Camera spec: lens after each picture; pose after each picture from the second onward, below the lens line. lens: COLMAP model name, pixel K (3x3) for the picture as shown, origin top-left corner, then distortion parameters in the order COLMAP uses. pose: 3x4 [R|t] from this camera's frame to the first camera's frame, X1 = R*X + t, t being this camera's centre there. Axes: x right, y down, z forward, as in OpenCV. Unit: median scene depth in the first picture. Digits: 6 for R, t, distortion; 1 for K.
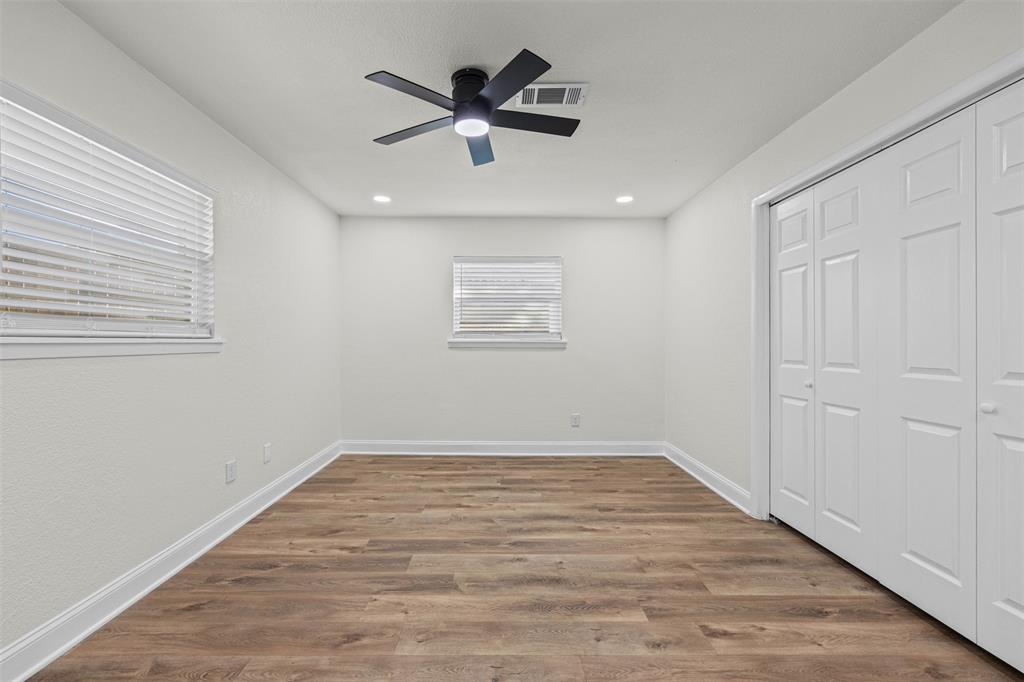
lens RADIAL K [[411.6, 0, 504.6], [0, 411.6, 347.1], [0, 0, 1]] dist [-0.000494, 0.001313]
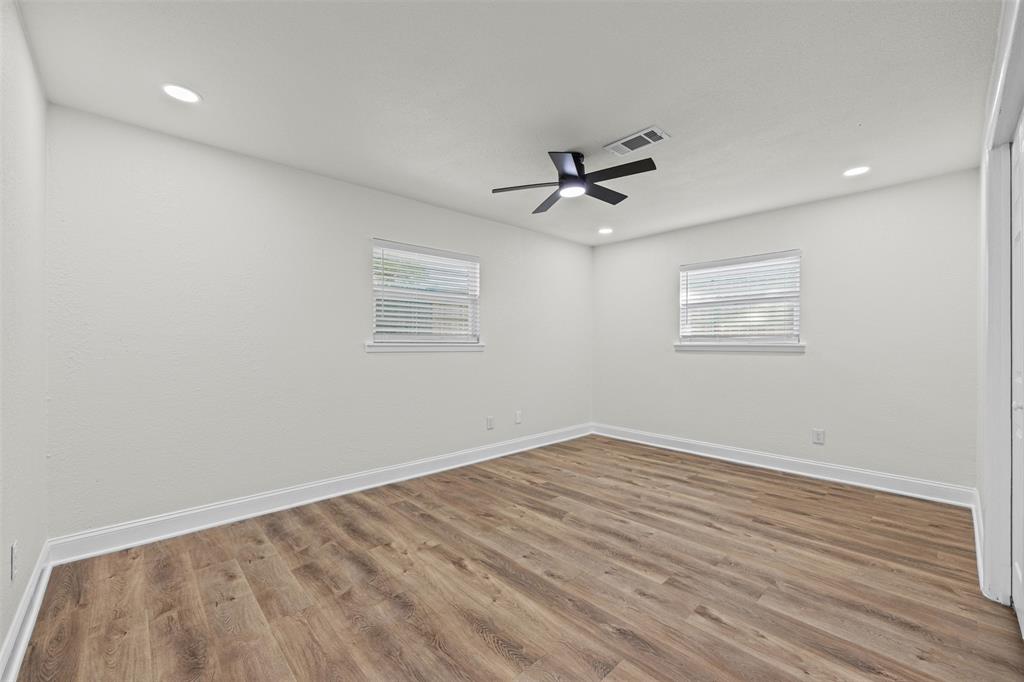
lens RADIAL K [[411.6, 0, 522.1], [0, 411.6, 346.1], [0, 0, 1]] dist [-0.000494, 0.001313]
pose [[0.690759, 0.000580, -0.723085, 0.703621], [-0.009594, 0.999919, -0.008363, 0.005035], [0.723022, 0.012714, 0.690708, -0.073784]]
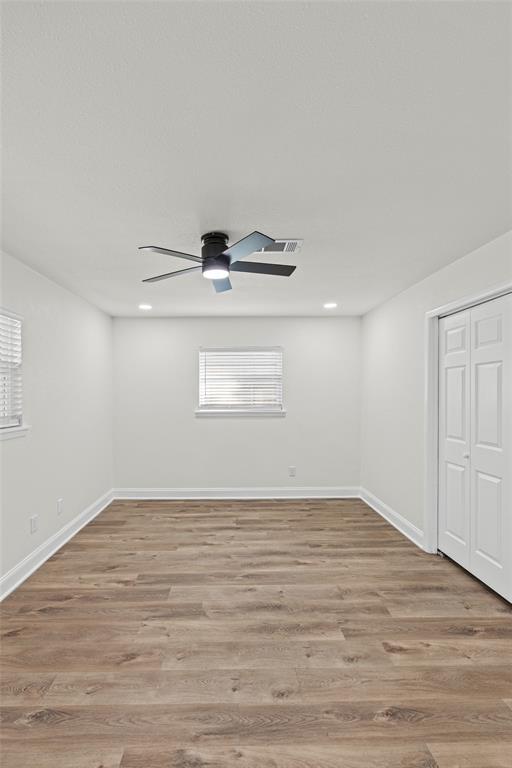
lens RADIAL K [[324.3, 0, 239.0], [0, 324.3, 396.9], [0, 0, 1]] dist [0.001443, 0.000835]
pose [[0.999956, -0.007205, 0.005996, -0.004004], [0.007223, 0.999969, -0.002977, -0.110399], [-0.005975, 0.003020, 0.999978, -0.063557]]
